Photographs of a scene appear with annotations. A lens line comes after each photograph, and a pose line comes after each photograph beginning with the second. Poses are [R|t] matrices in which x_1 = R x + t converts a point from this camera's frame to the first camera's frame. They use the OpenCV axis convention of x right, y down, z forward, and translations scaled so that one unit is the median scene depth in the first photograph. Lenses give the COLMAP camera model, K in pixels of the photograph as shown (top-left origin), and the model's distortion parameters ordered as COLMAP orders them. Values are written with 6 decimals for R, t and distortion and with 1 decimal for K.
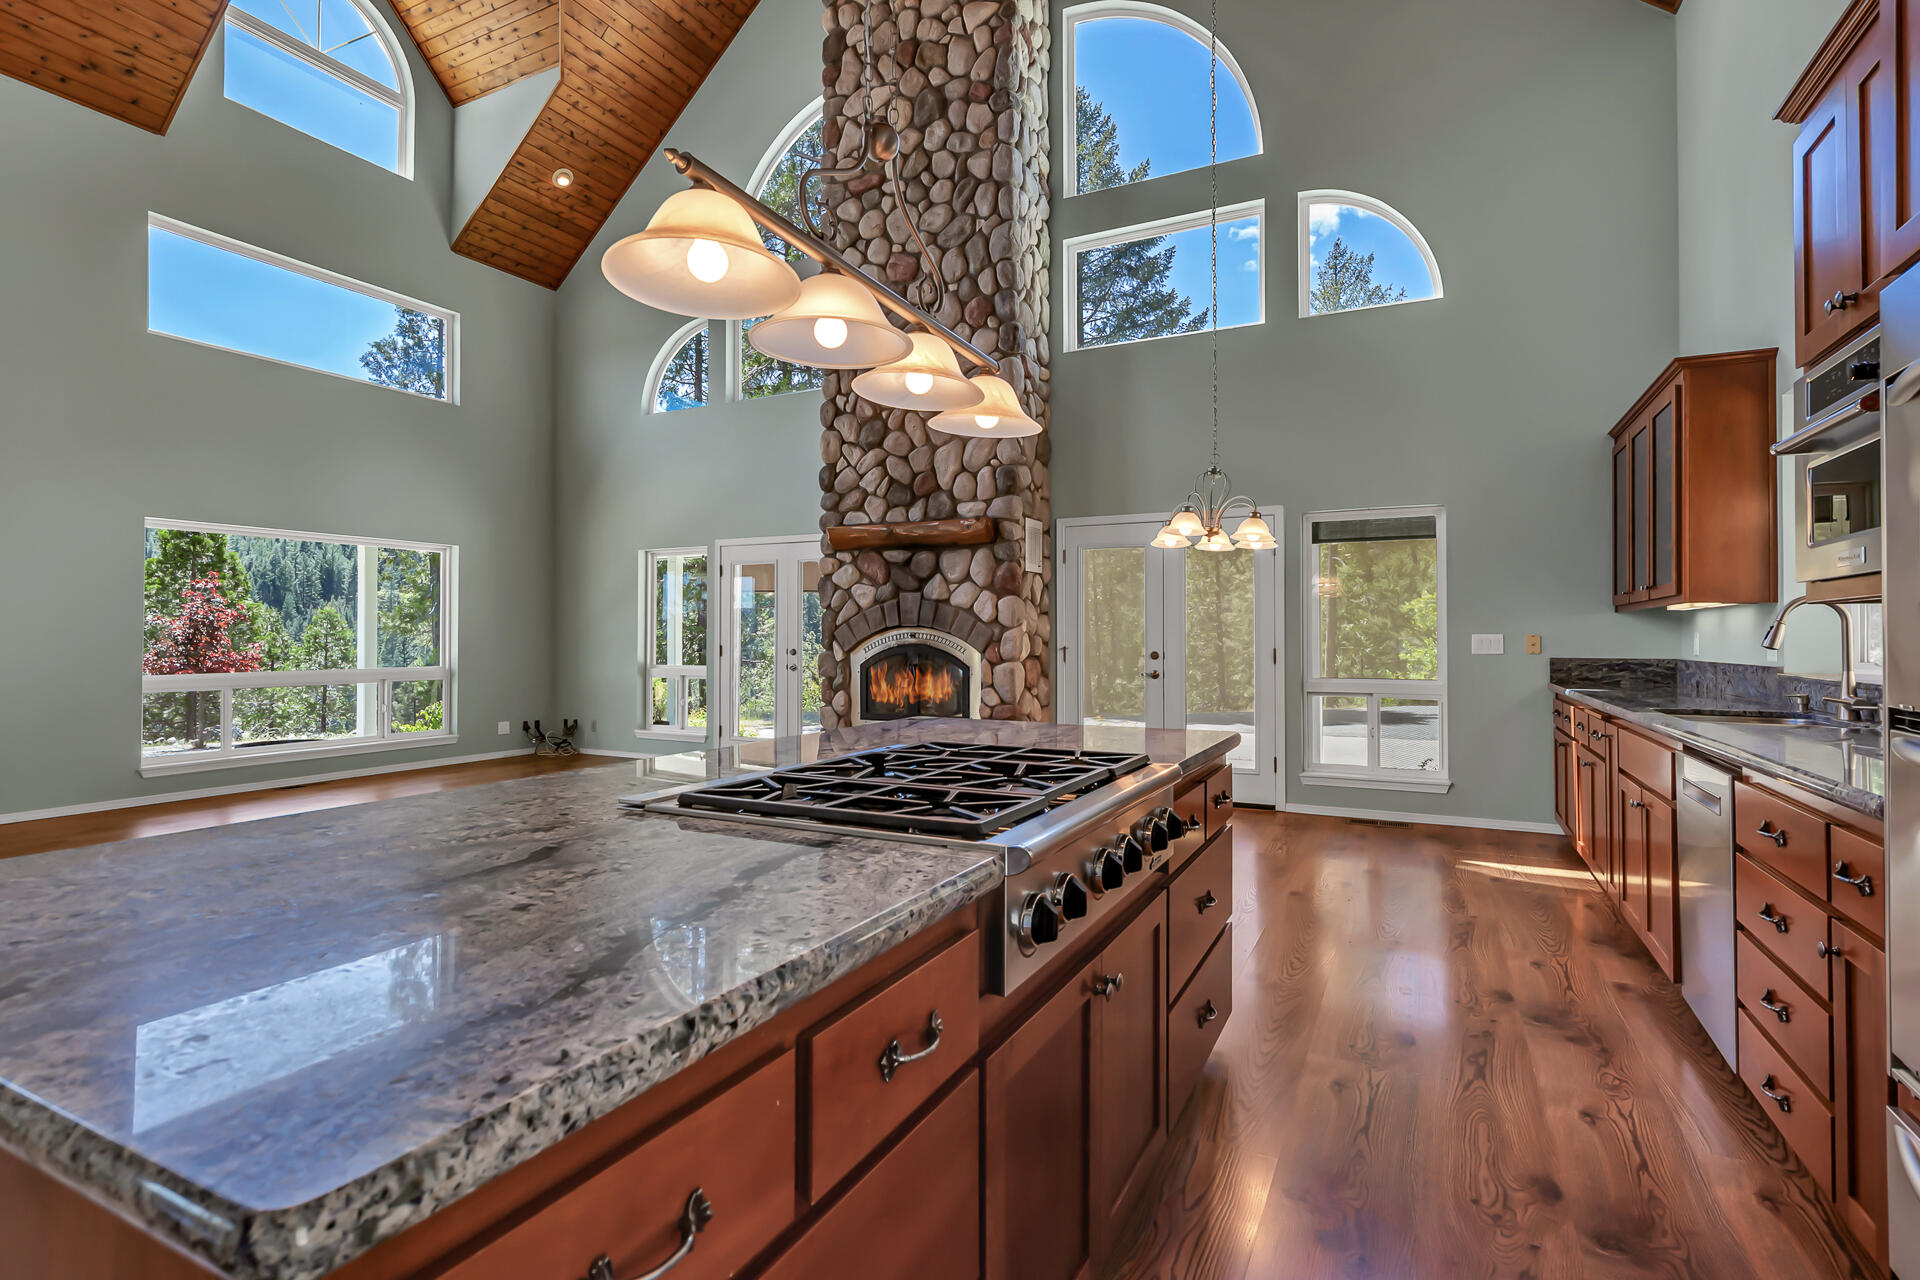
lens RADIAL K [[931.4, 0, 946.9], [0, 931.4, 622.5], [0, 0, 1]] dist [-0.003801, 0.003605]
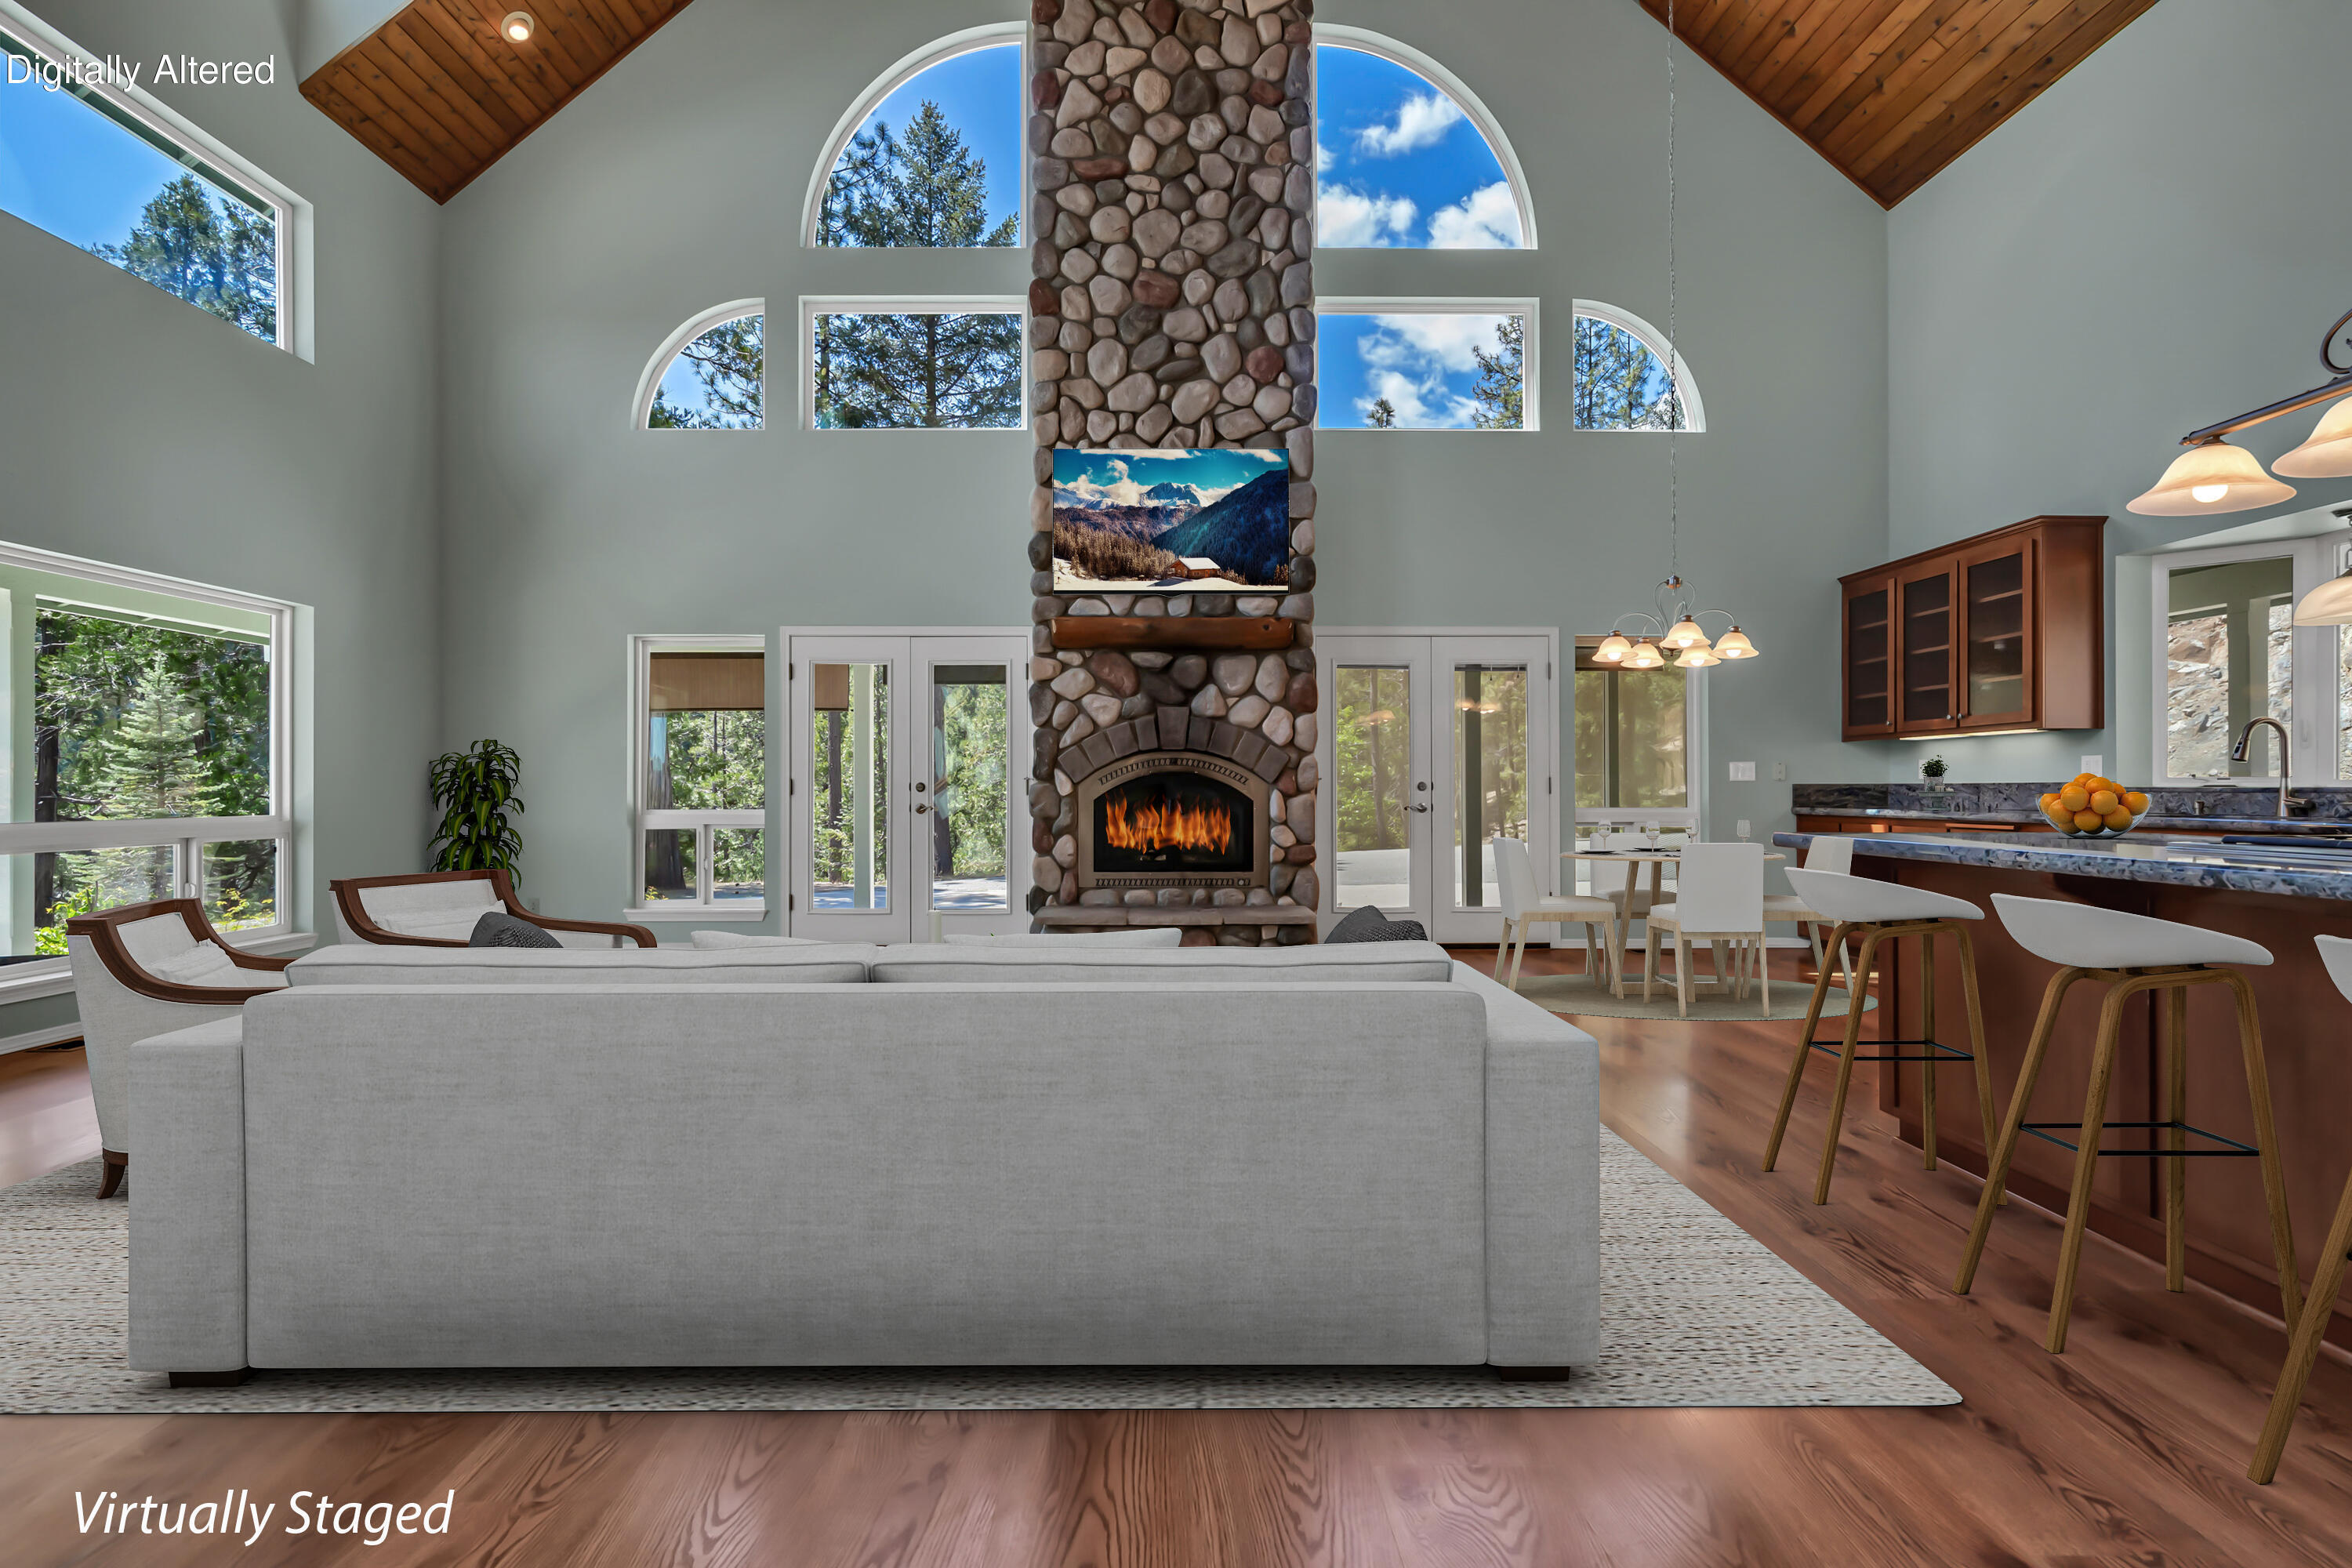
lens RADIAL K [[1141.0, 0, 1160.9], [0, 1141.0, 785.2], [0, 0, 1]] dist [-0.003801, 0.003605]
pose [[0.880871, 0.000841, 0.473356, -0.499320], [-0.003911, 0.999977, 0.005500, 0.028451], [-0.473341, -0.006696, 0.880854, 0.155772]]
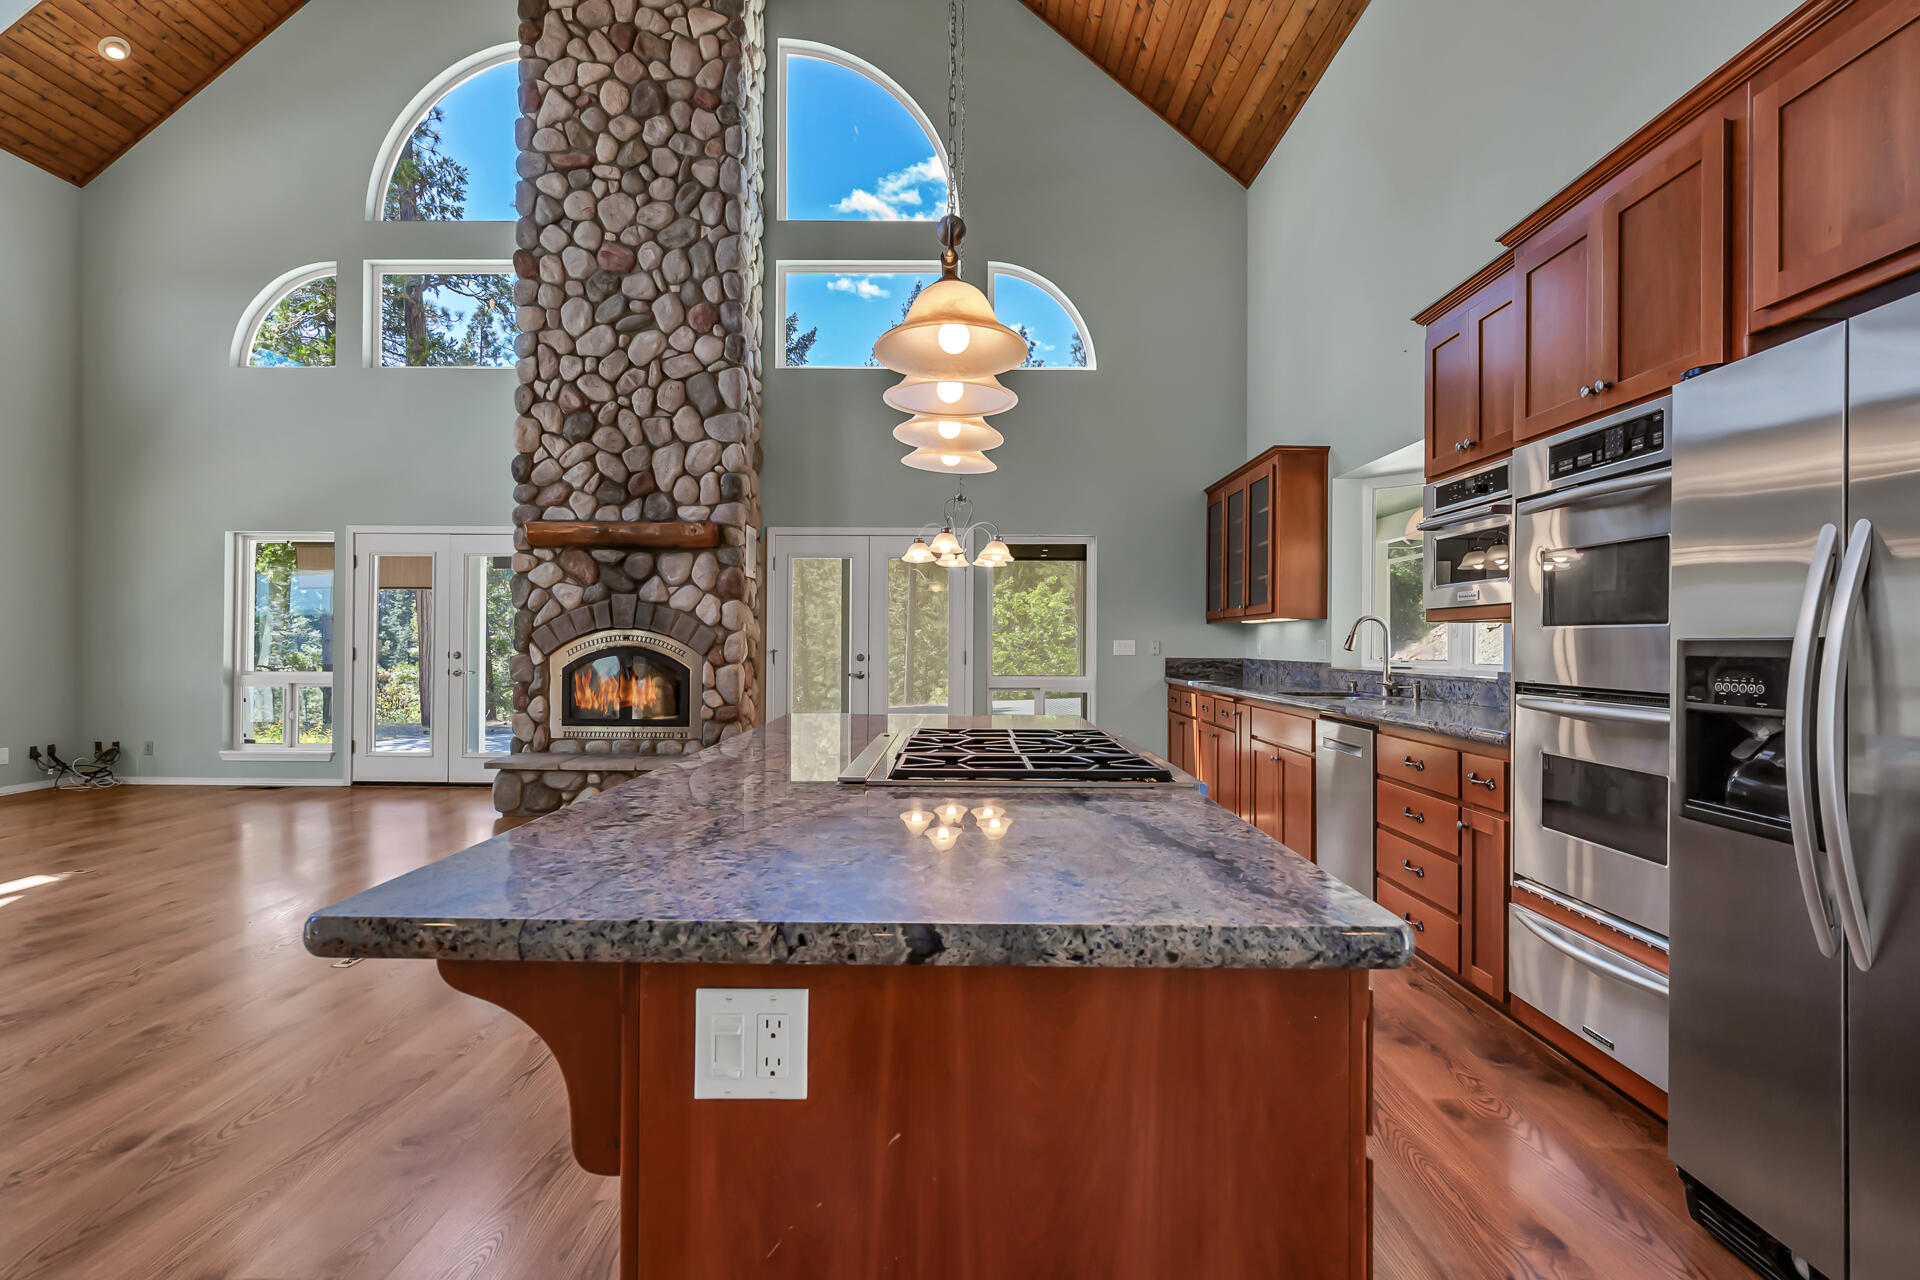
lens RADIAL K [[931.4, 0, 955.1], [0, 931.4, 635.4], [0, 0, 1]] dist [-0.003801, 0.003605]
pose [[0.891492, 0.007364, 0.452976, -0.170403], [-0.011813, 0.999906, 0.006993, 0.000371], [-0.452882, -0.011585, 0.891495, -0.027102]]
